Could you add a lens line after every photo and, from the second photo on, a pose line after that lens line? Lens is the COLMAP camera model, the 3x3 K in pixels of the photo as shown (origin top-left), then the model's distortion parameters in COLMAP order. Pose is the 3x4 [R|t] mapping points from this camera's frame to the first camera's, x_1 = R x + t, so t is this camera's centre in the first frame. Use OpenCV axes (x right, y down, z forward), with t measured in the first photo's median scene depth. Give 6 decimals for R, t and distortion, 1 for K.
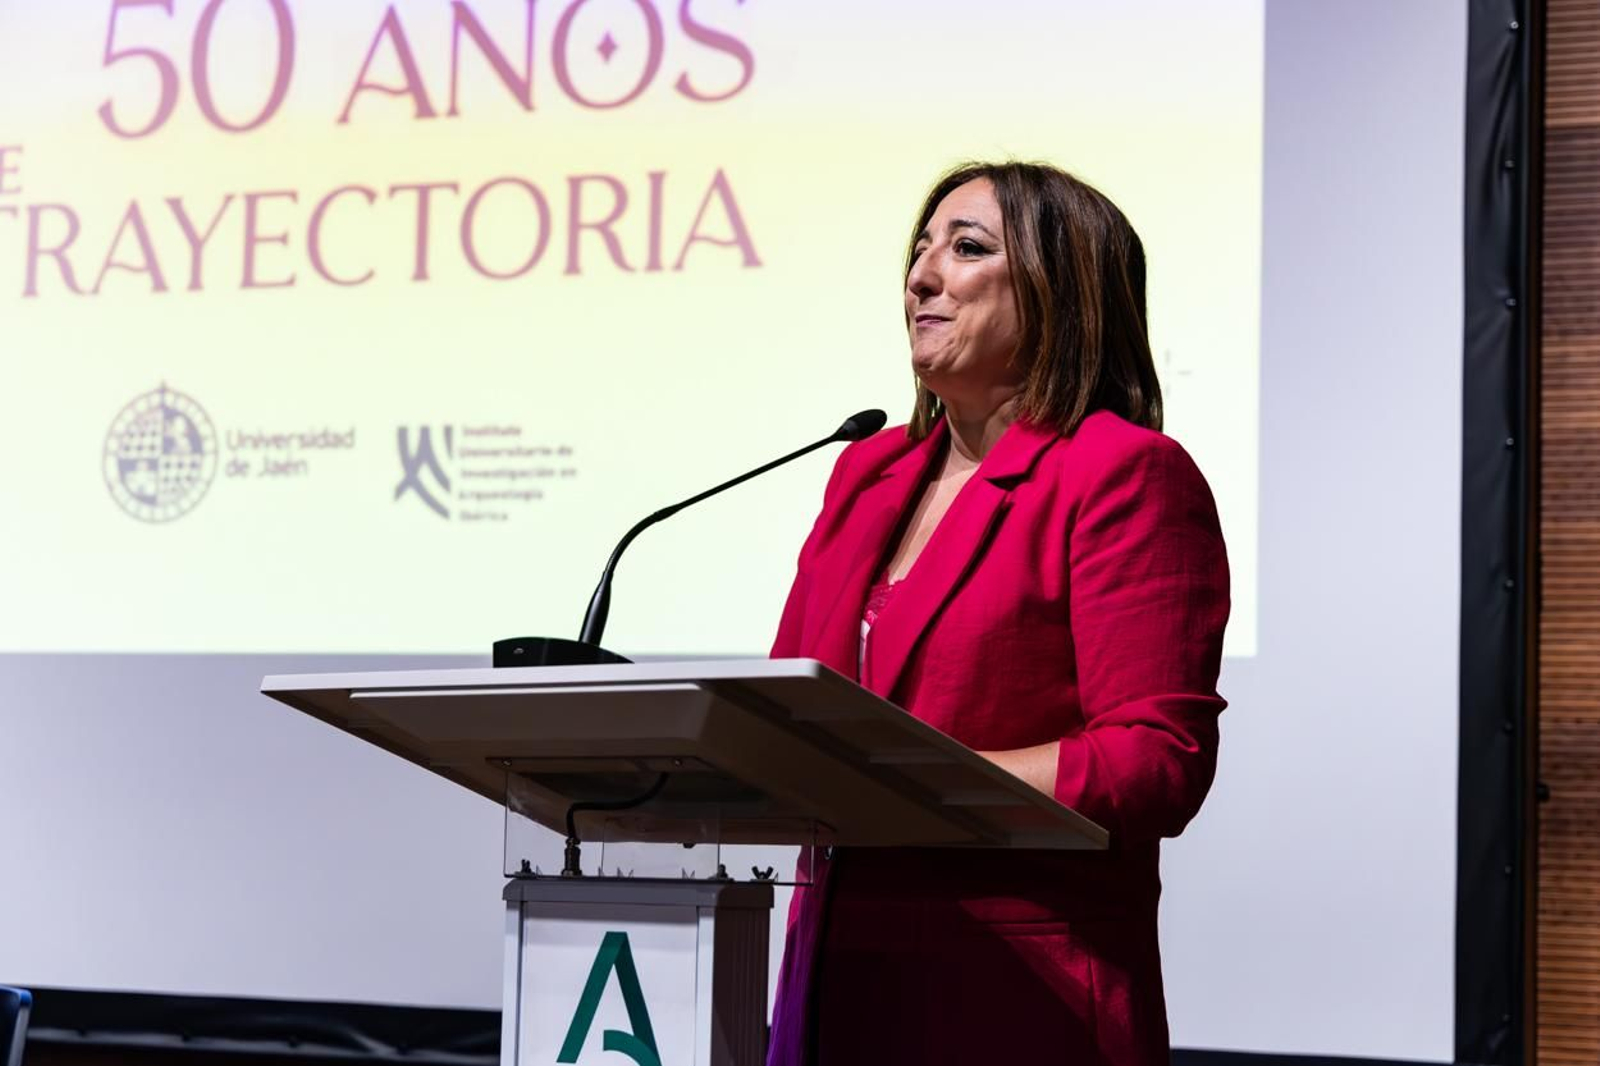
lens RADIAL K [[3239.5, 0, 810.5], [0, 3239.5, 518.5], [0, 0, 1]] dist [0.059257, 0.000000]
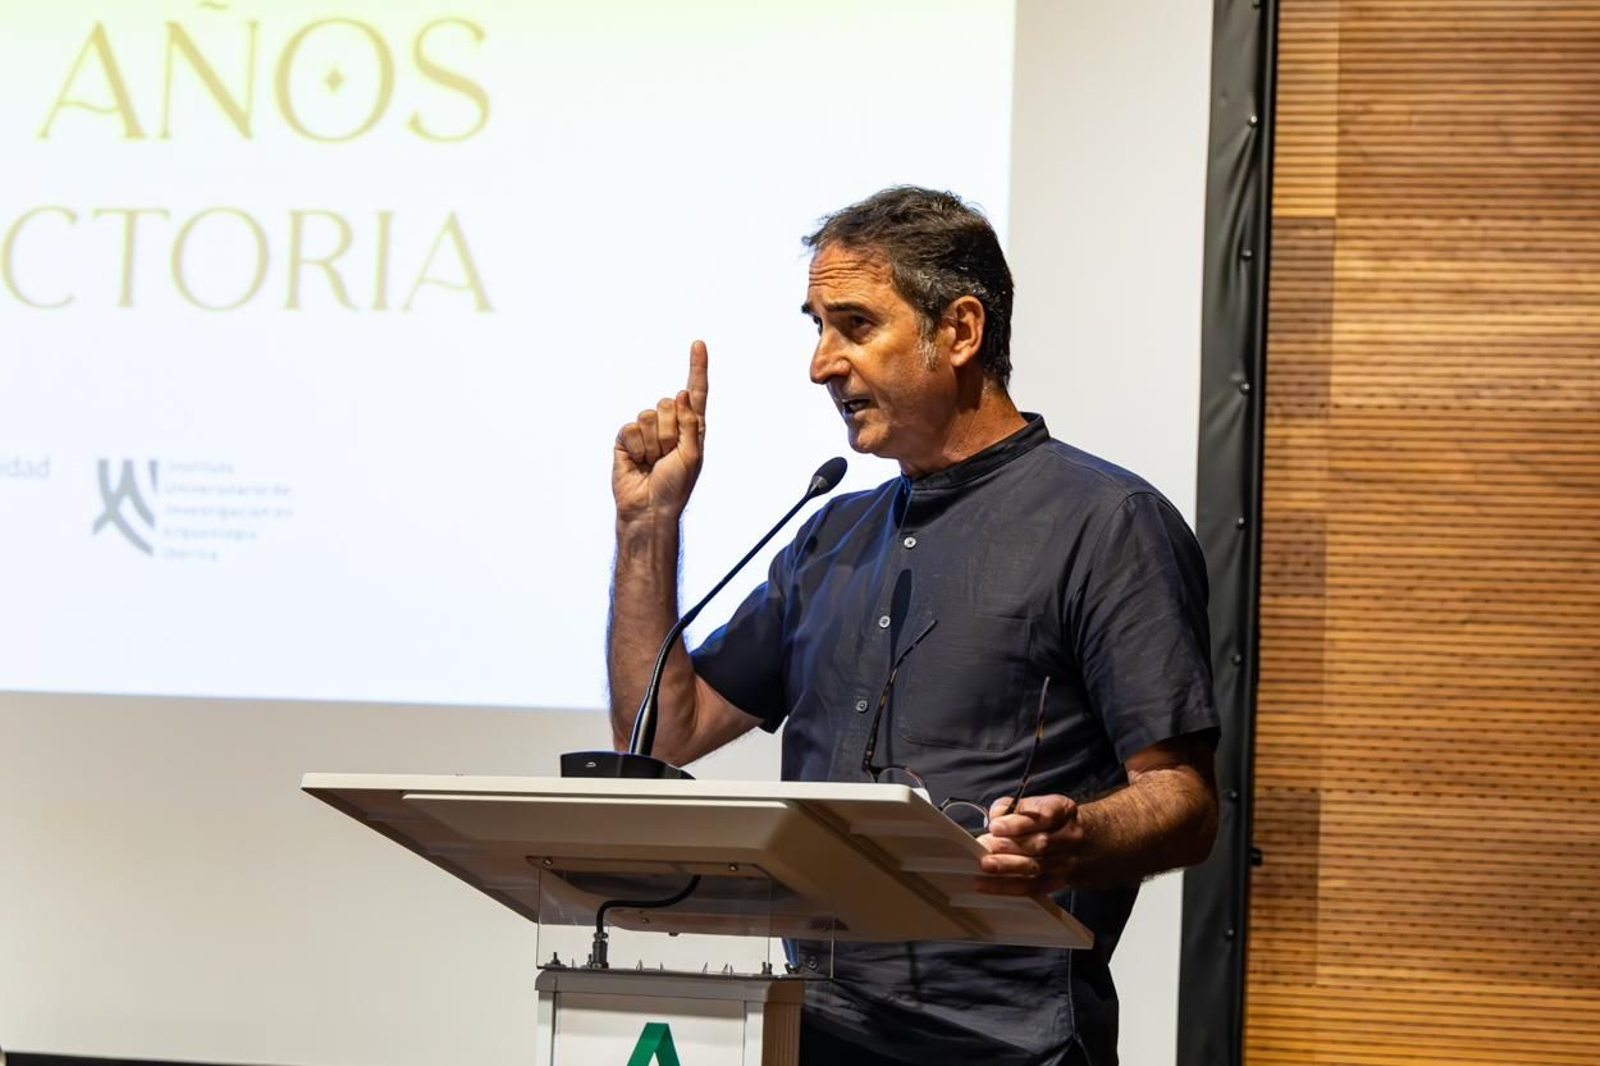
lens RADIAL K [[3564.0, 0, 780.0], [0, 3564.0, 509.1], [0, 0, 1]] dist [0.036557, 0.000000]
pose [[0.981579, 0.030298, 0.188641, -0.141850], [-0.032036, 0.999468, 0.006168, -0.029011], [-0.188354, -0.012098, 0.982027, -0.092109]]
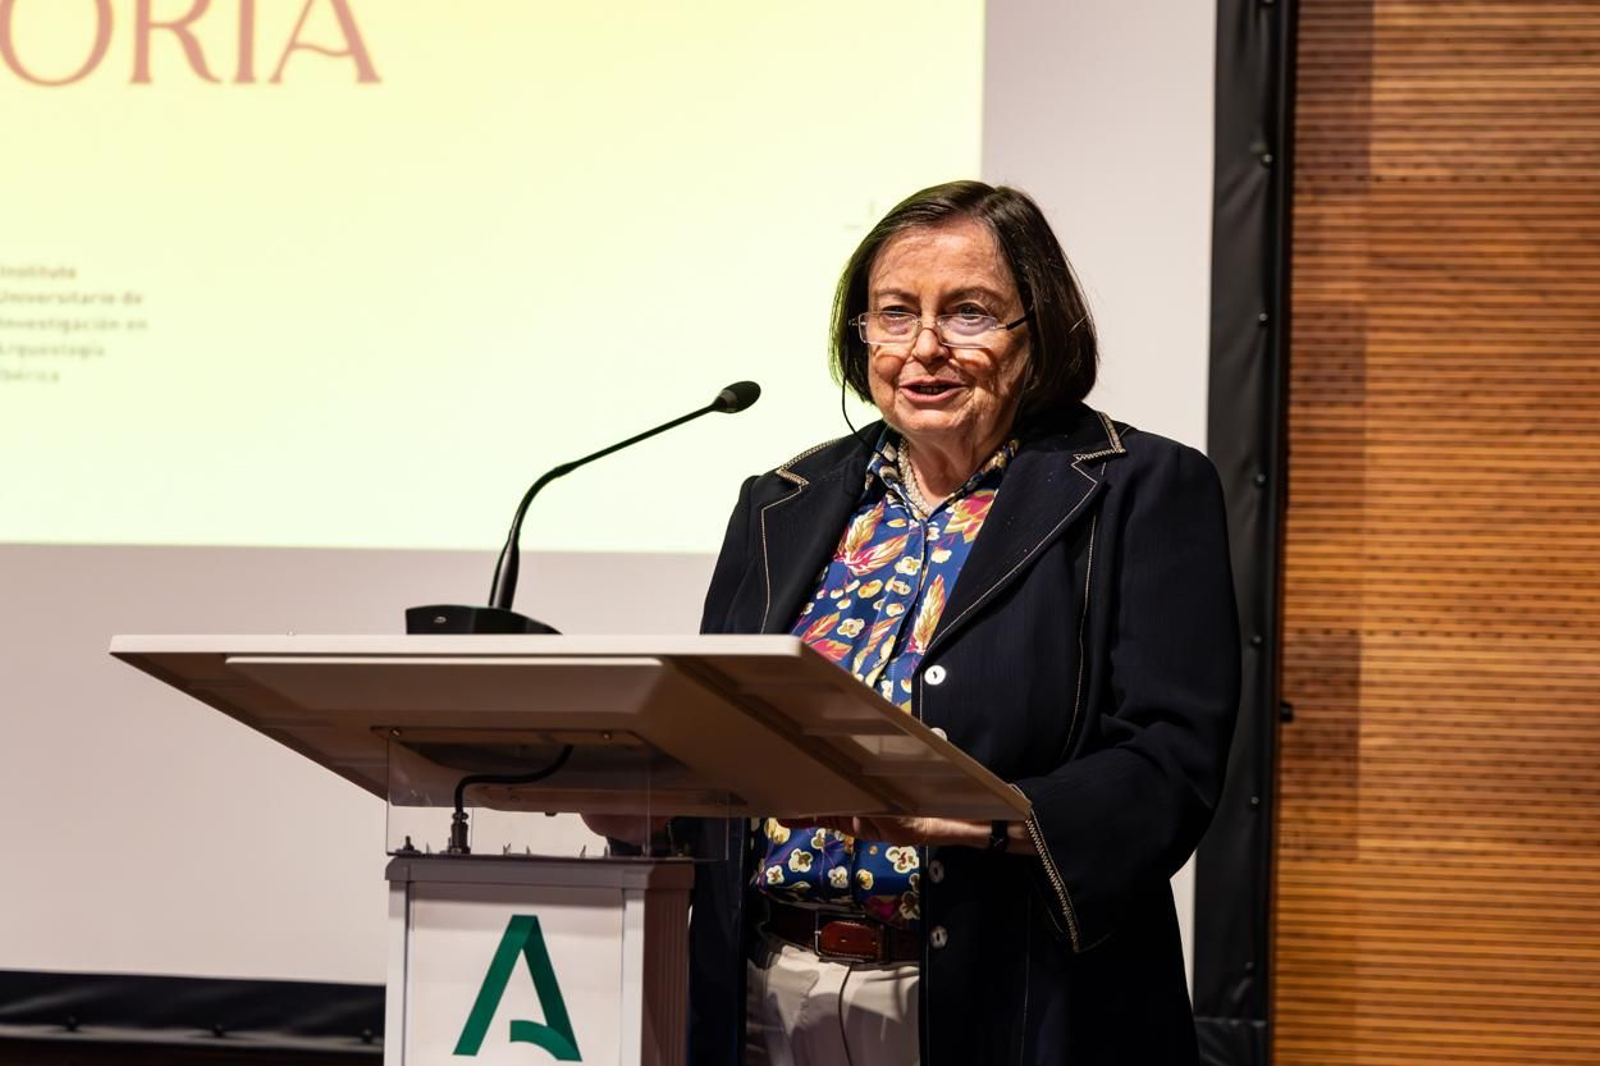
lens RADIAL K [[4329.5, 0, 826.9], [0, 4329.5, 526.6], [0, 0, 1]] dist [0.036567, 0.000000]
pose [[0.981716, 0.004670, 0.190295, -0.121365], [-0.016167, 0.998132, 0.058911, -0.033416], [-0.189664, -0.060910, 0.979958, -0.129541]]
